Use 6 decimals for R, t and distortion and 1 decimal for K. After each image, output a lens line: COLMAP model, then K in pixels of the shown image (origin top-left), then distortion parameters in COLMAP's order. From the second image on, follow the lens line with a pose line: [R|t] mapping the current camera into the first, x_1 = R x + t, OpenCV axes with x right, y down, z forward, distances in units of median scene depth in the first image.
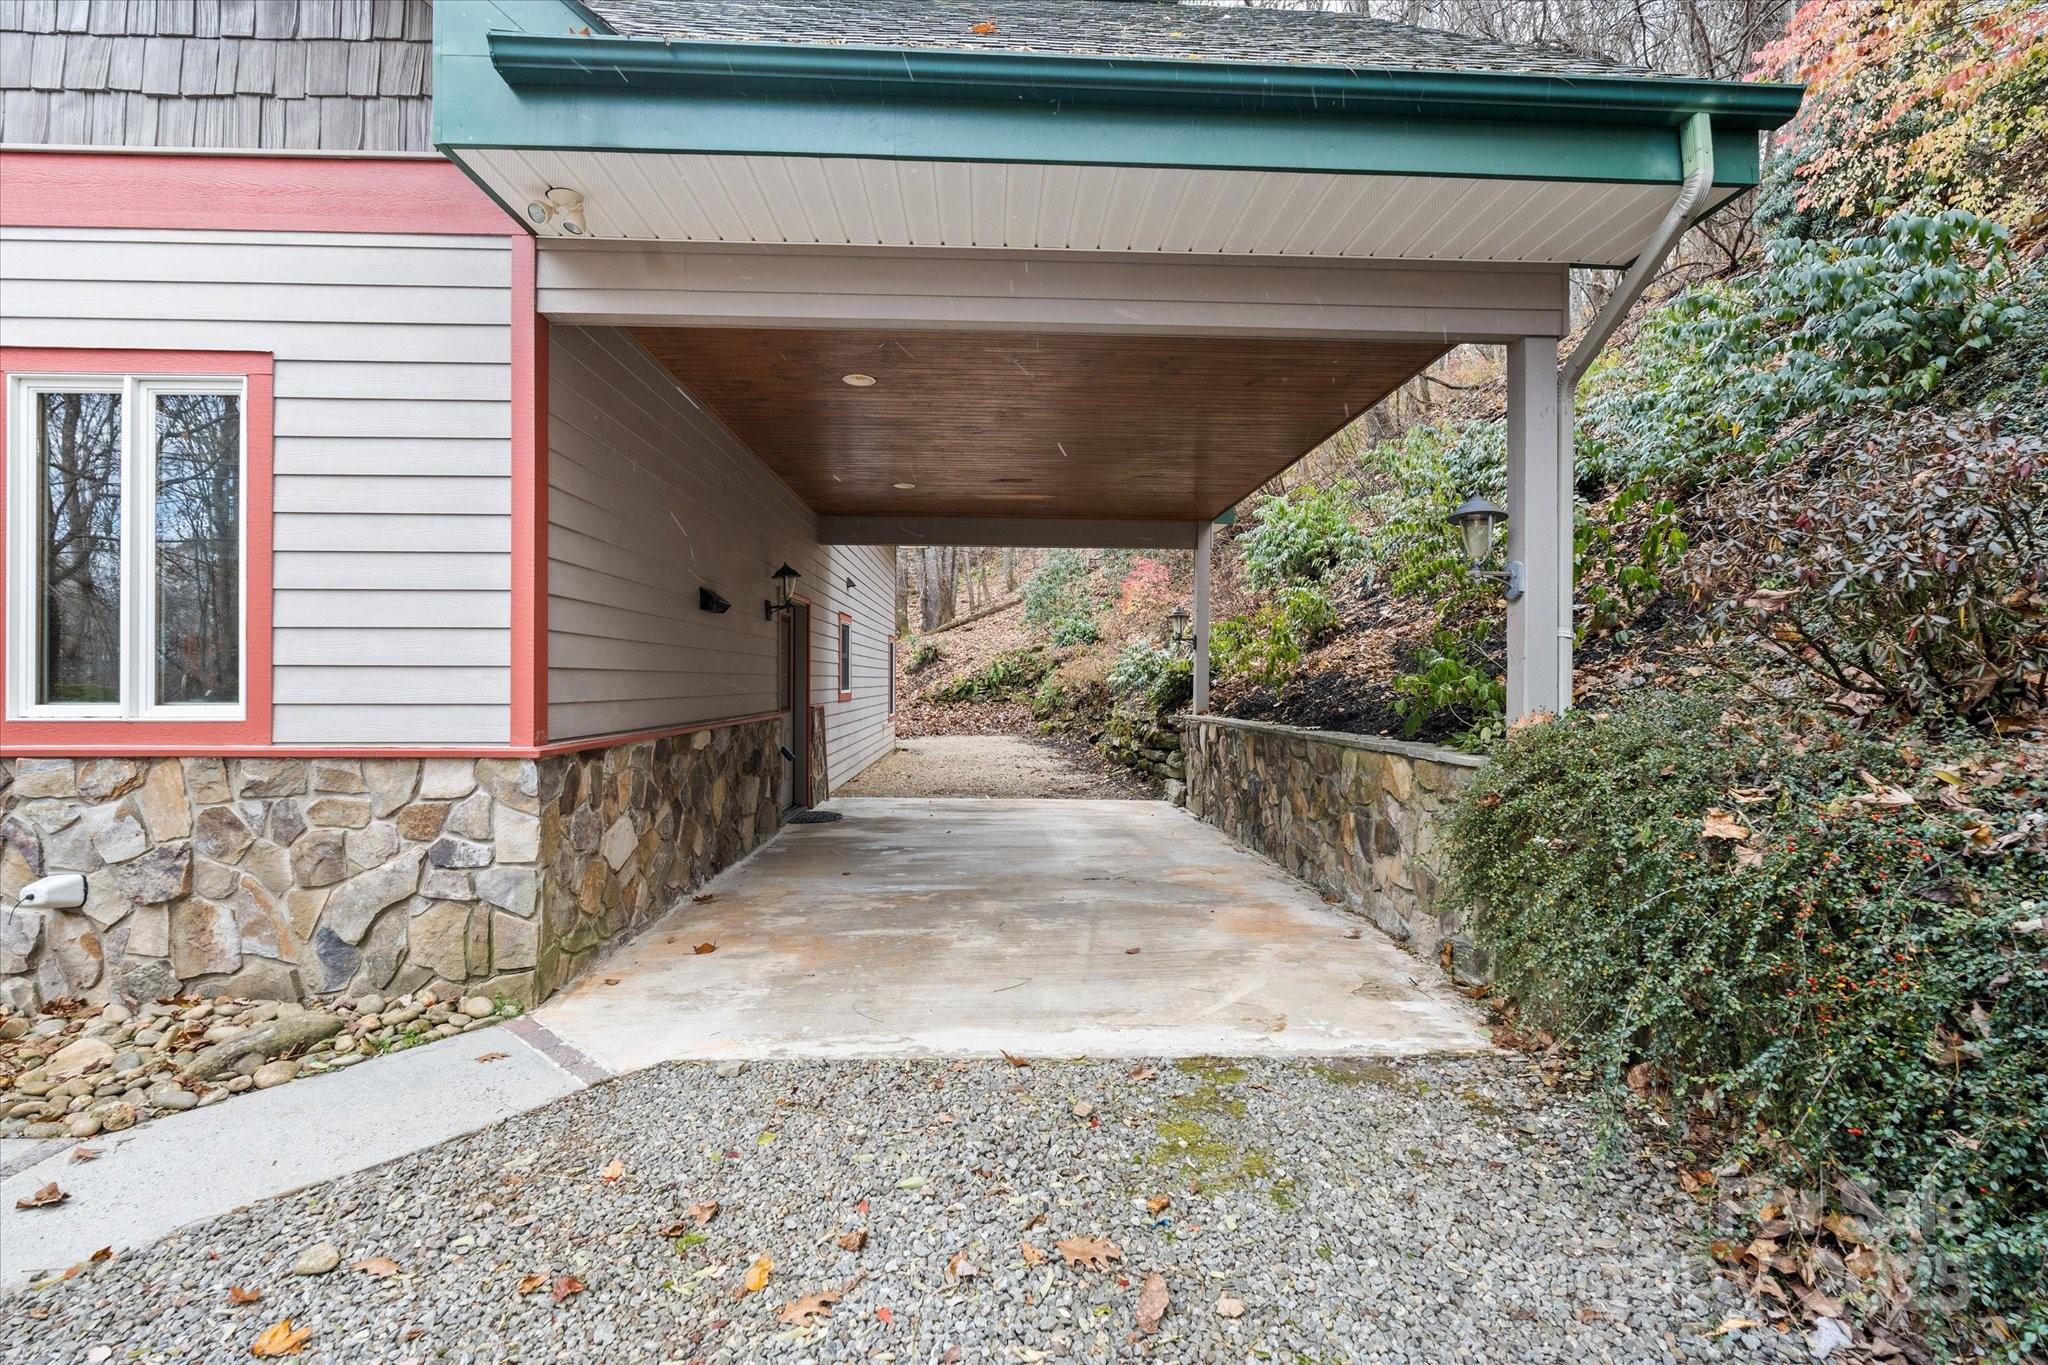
lens RADIAL K [[893.3, 0, 1024.4], [0, 893.3, 675.3], [0, 0, 1]] dist [-0.001600, -0.000117]
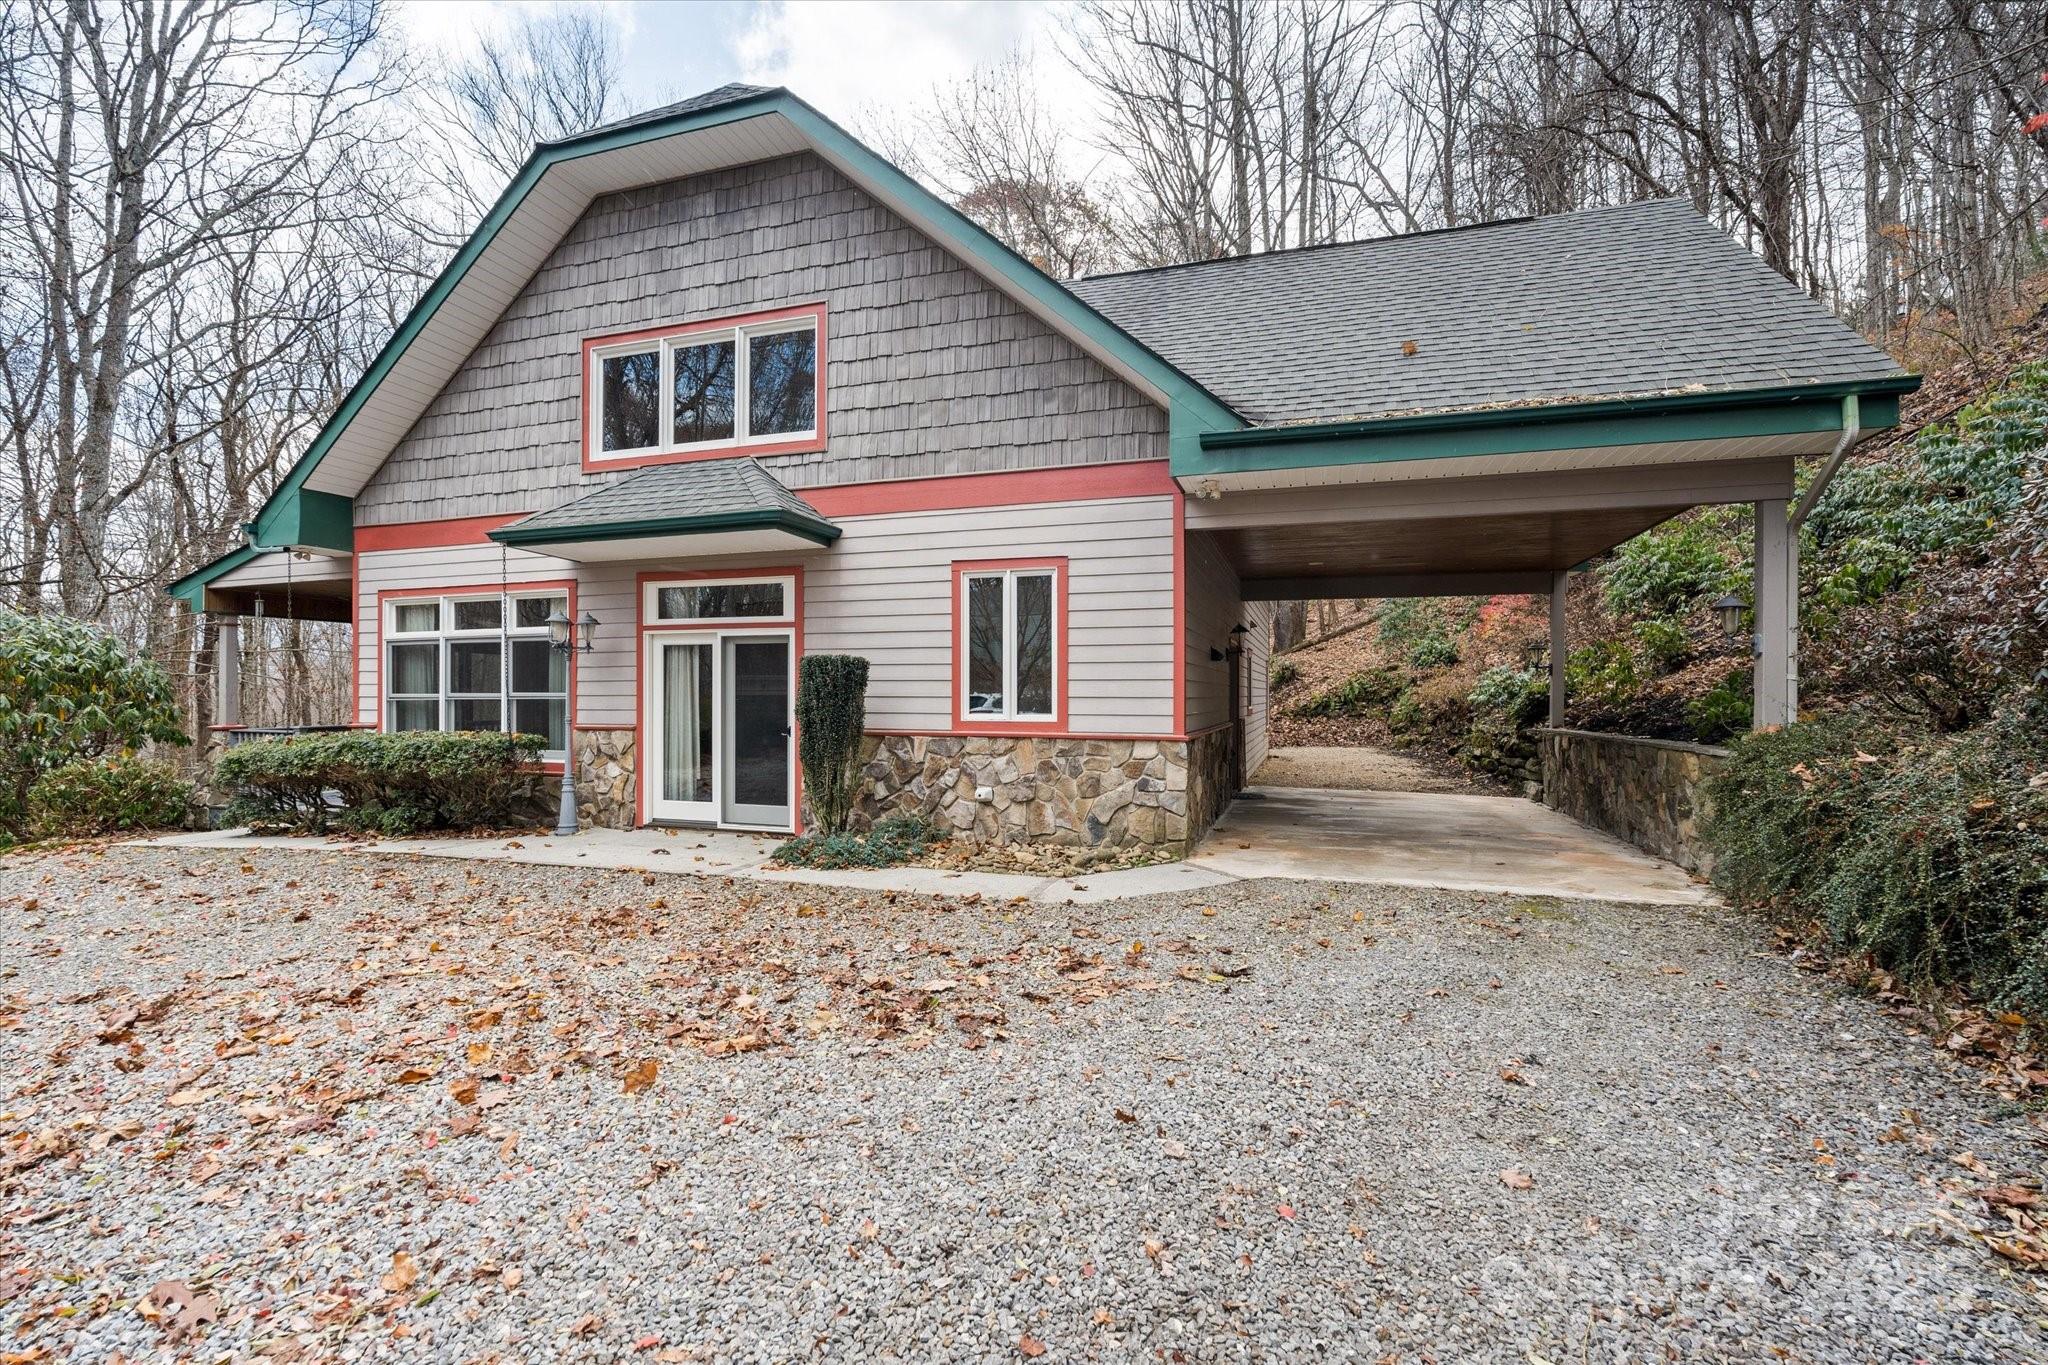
lens RADIAL K [[891.6, 0, 1031.9], [0, 891.6, 692.0], [0, 0, 1]] dist [-0.002681, -0.000089]
pose [[0.938897, -0.001366, -0.344196, -0.106260], [0.002343, 0.999994, 0.002424, -0.018991], [0.344190, -0.003082, 0.938895, -0.724752]]
